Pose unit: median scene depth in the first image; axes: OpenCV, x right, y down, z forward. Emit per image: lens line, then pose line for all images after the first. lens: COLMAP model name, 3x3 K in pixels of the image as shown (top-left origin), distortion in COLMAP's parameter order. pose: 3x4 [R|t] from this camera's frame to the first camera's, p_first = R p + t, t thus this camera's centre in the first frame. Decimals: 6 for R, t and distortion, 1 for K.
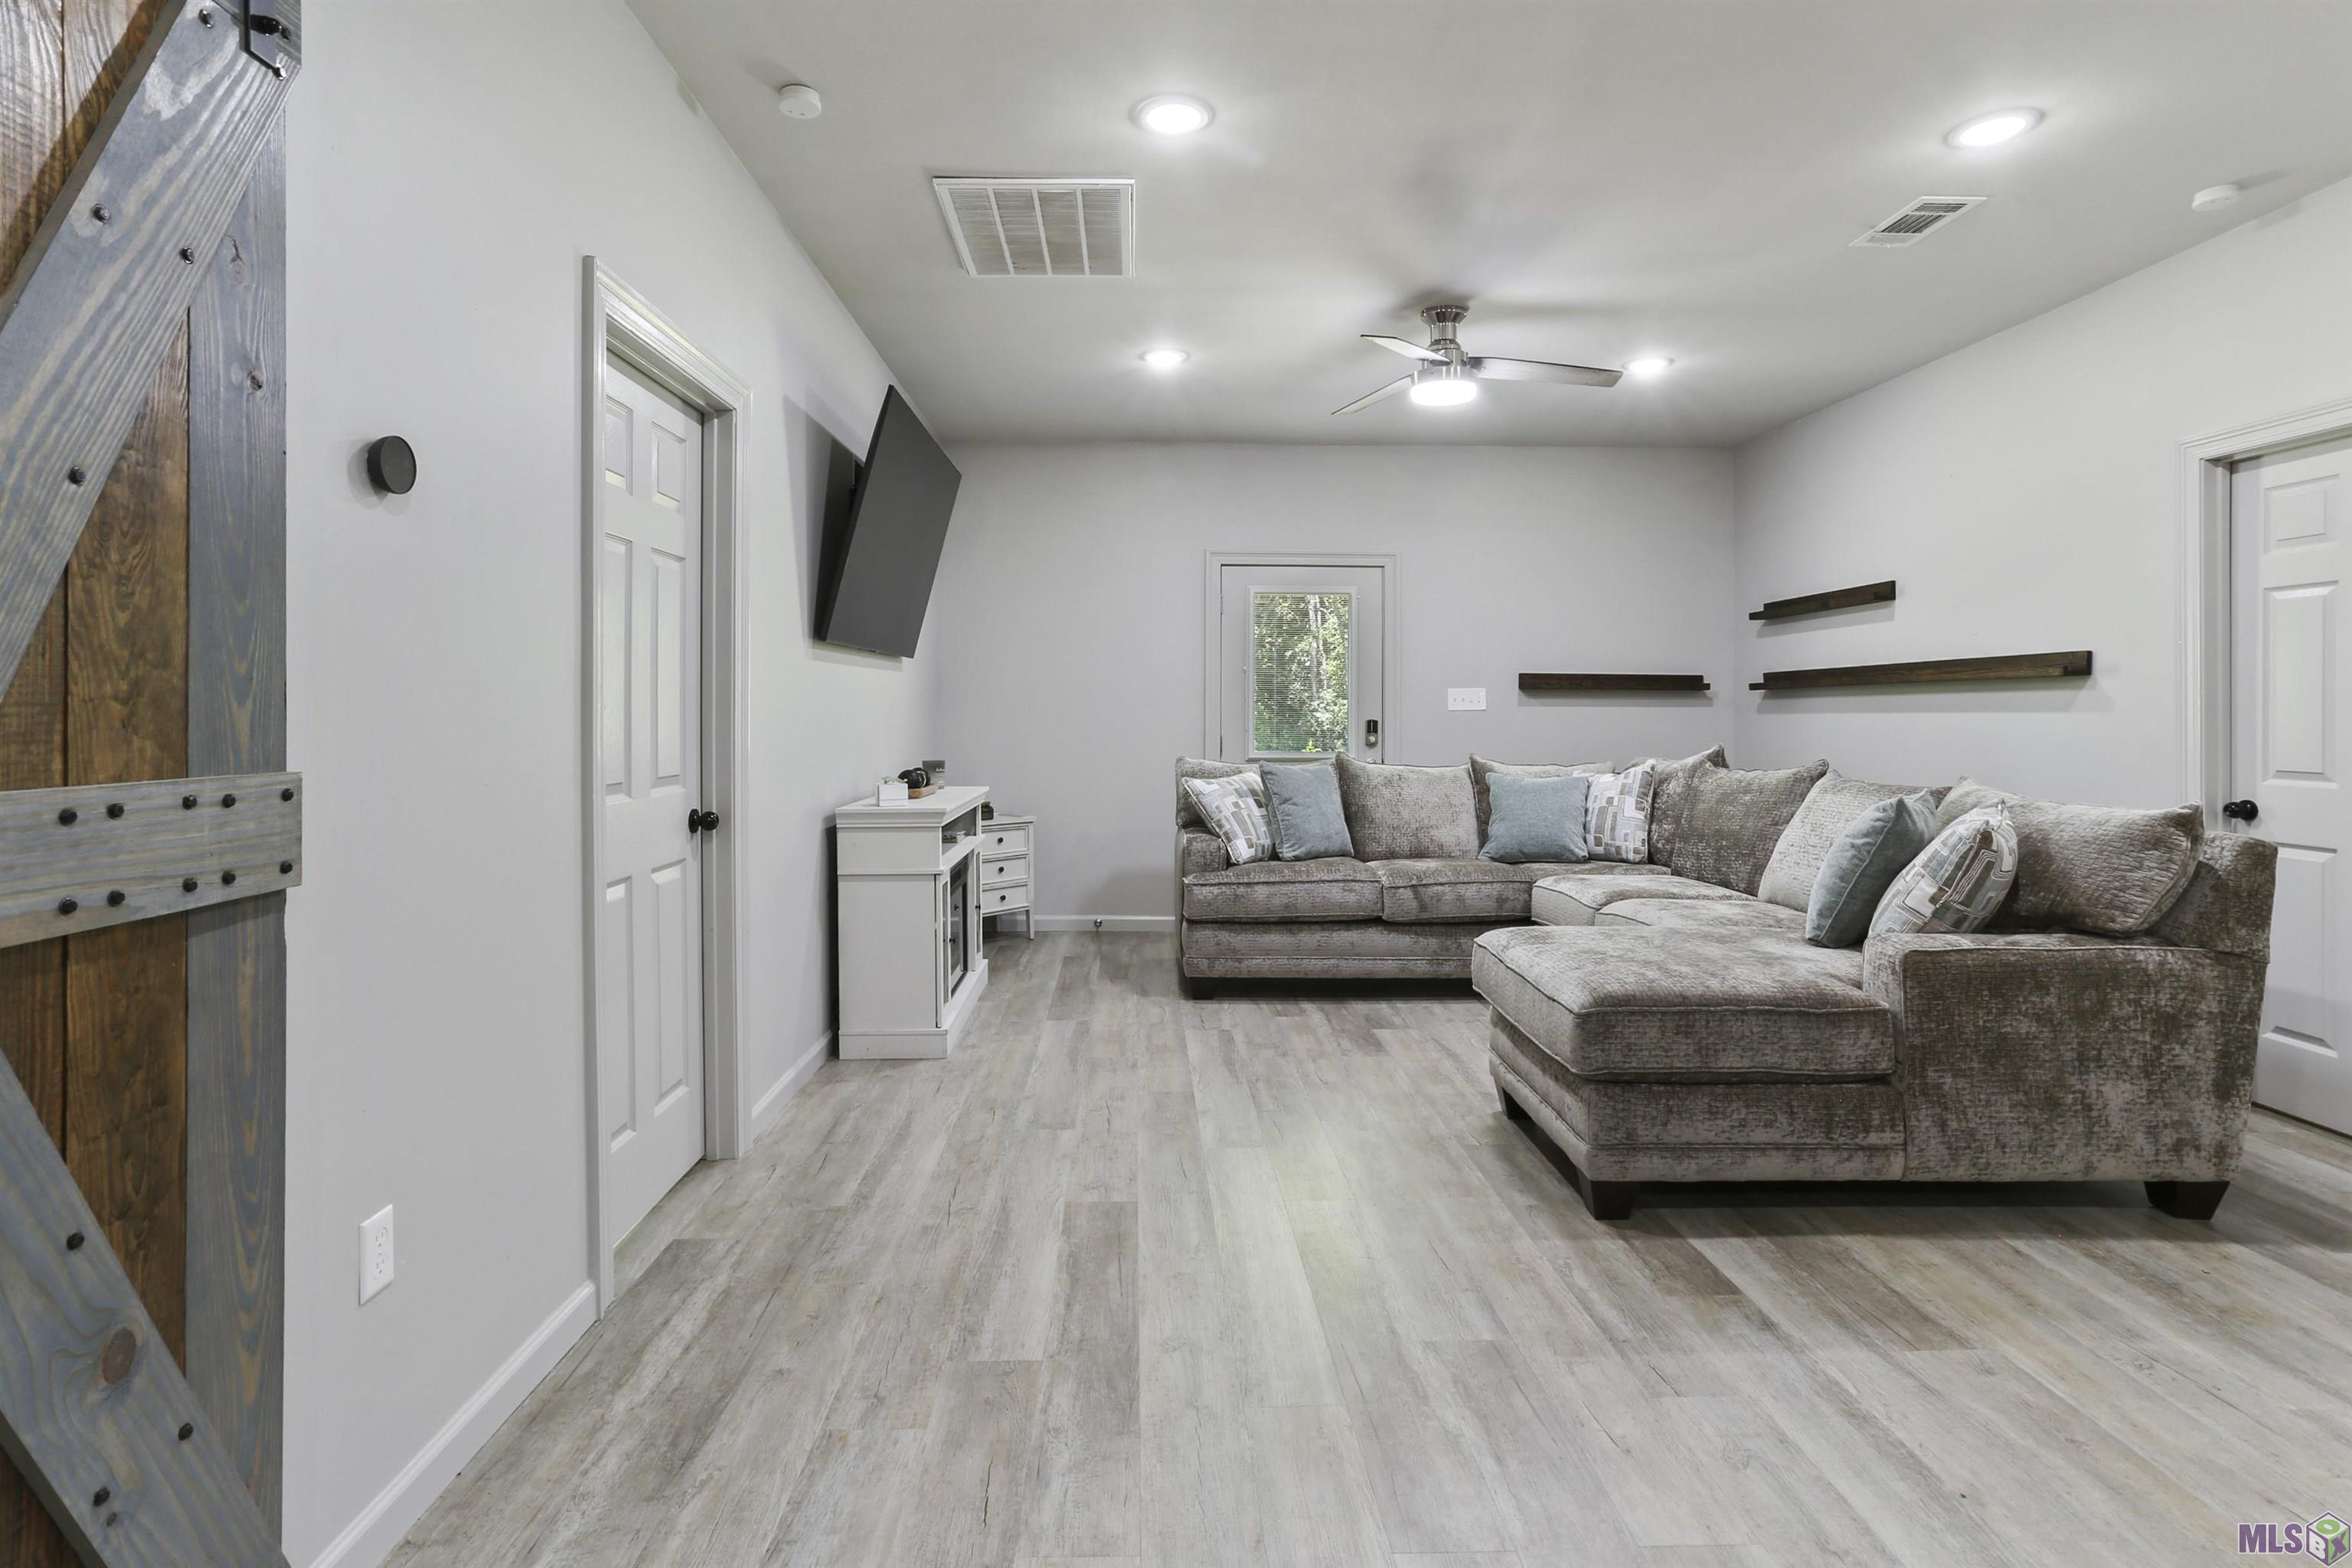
lens RADIAL K [[1145.4, 0, 1145.9], [0, 1145.4, 732.6], [0, 0, 1]] dist [-0.003297, -0.000112]
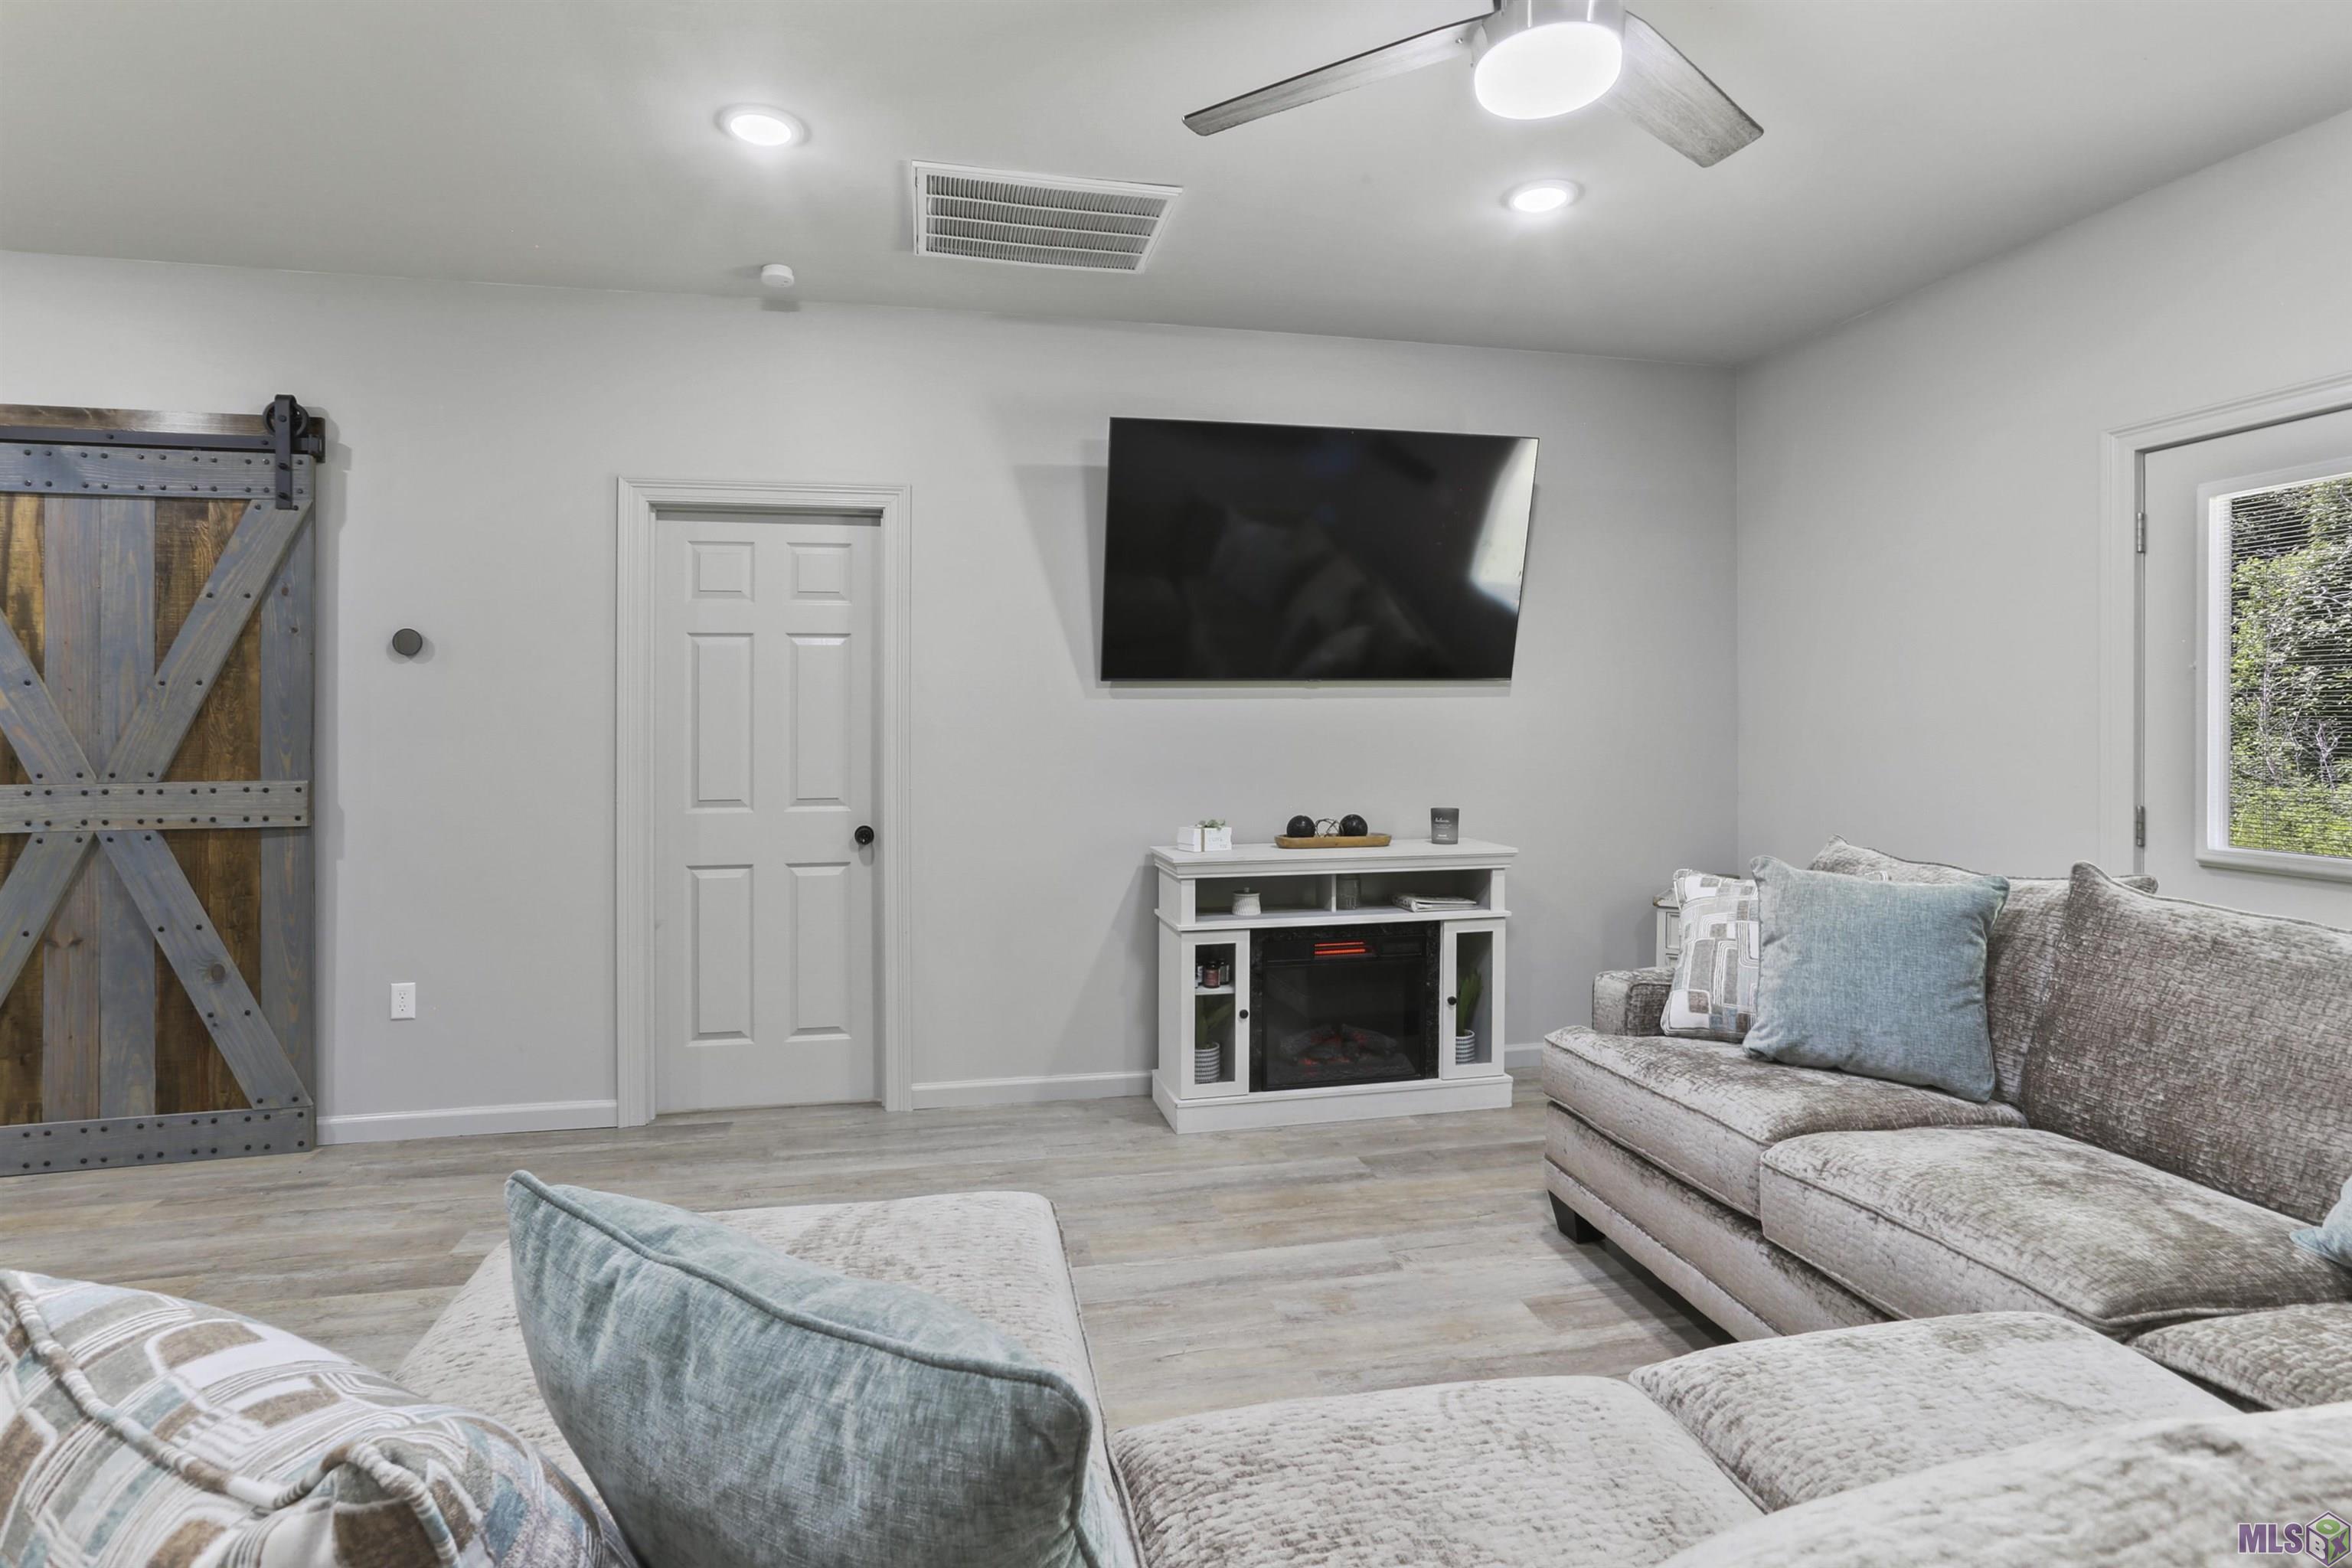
lens RADIAL K [[1145.4, 0, 1145.9], [0, 1145.4, 732.6], [0, 0, 1]] dist [-0.003297, -0.000112]
pose [[0.173851, 0.000372, -0.984772, 2.315522], [-0.009861, 0.999950, -0.001363, -0.097094], [0.984723, 0.009948, 0.173846, 2.683495]]
